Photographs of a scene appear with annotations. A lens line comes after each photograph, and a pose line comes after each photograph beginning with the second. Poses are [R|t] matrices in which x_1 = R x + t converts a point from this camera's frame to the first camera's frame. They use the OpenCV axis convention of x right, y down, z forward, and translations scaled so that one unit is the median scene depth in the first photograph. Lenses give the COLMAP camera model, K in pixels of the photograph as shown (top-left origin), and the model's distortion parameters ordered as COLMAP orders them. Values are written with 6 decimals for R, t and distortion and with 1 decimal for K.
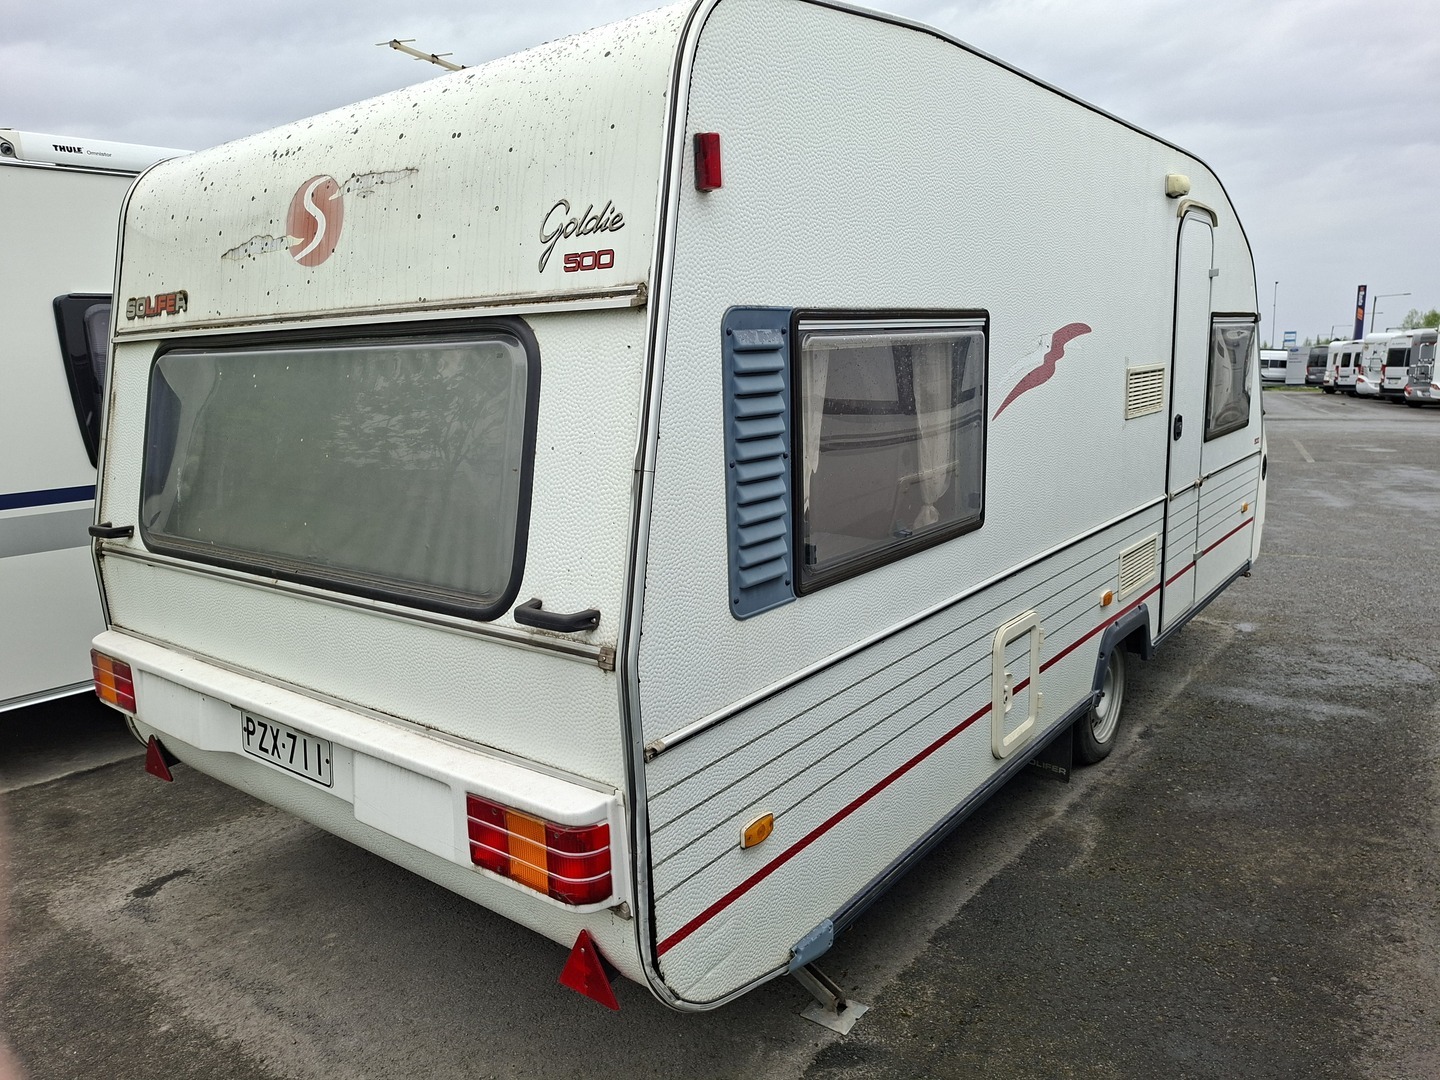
lens RADIAL K [[986.7, 0, 720.0], [0, 986.7, 540.0], [0, 0, 1]] dist [0.129442, -0.166436]
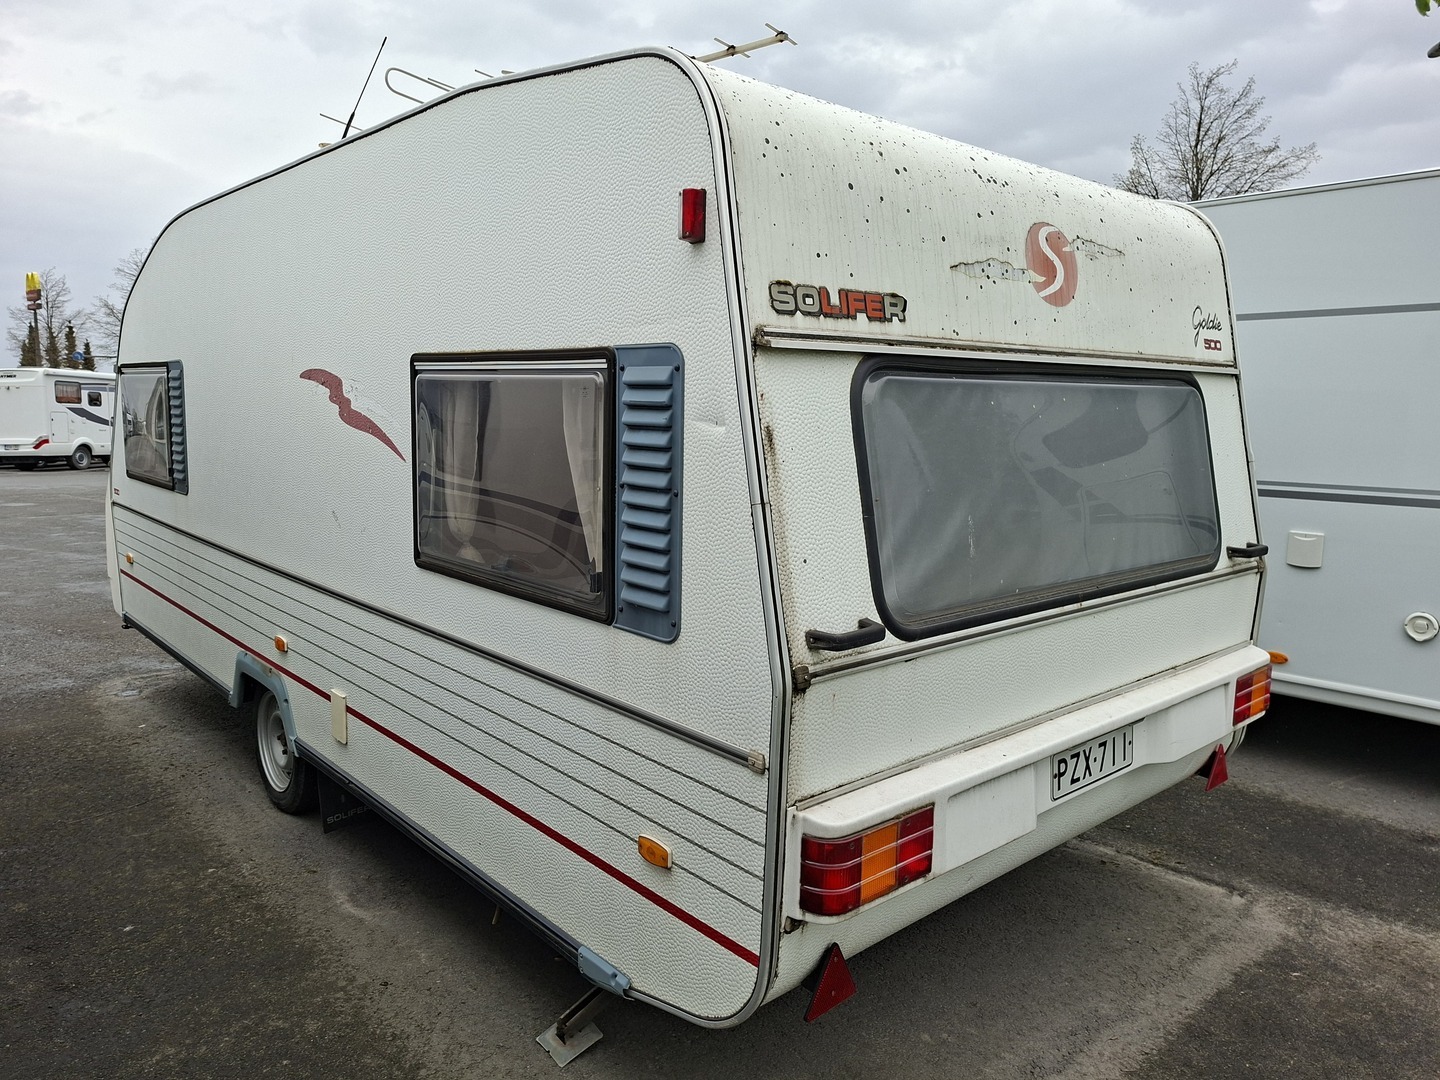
lens RADIAL K [[986.7, 0, 720.0], [0, 986.7, 540.0], [0, 0, 1]] dist [0.129442, -0.166436]
pose [[0.173095, -0.102008, 0.979608, -1.768829], [0.158438, 0.984552, 0.074527, -0.187463], [-0.972078, 0.142307, 0.186583, 1.361347]]
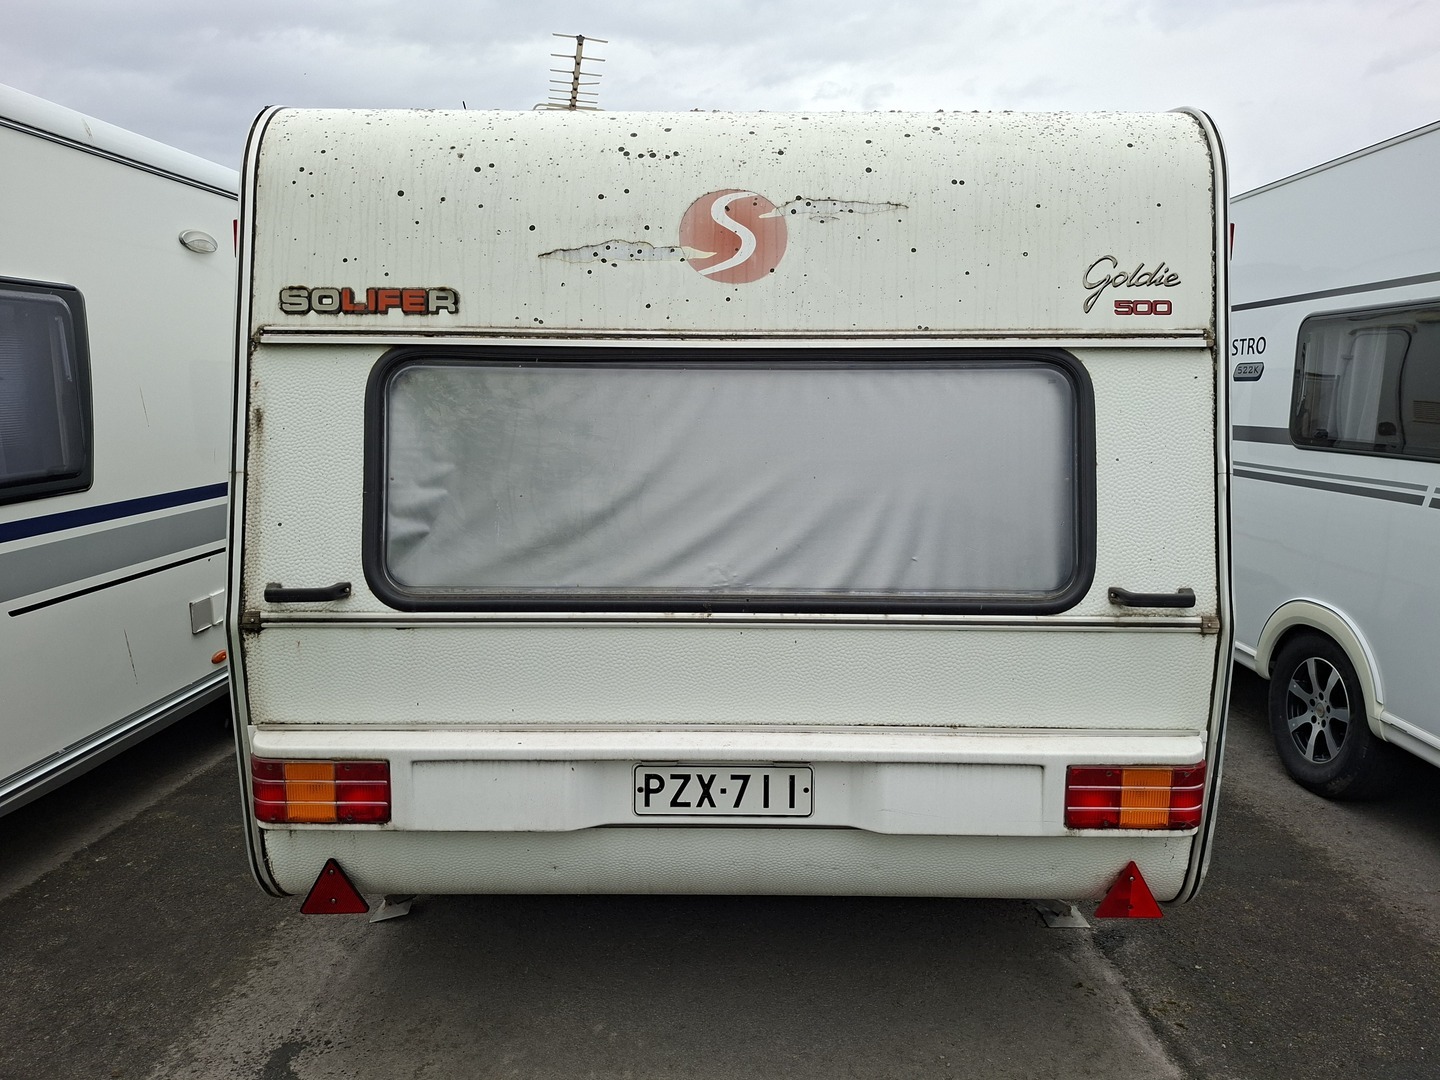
lens RADIAL K [[986.7, 0, 720.0], [0, 986.7, 540.0], [0, 0, 1]] dist [0.129442, -0.166436]
pose [[0.784077, -0.063470, 0.617409, -1.169356], [0.082677, 0.996573, -0.002547, -0.029707], [-0.615132, 0.053042, 0.786638, 0.314793]]
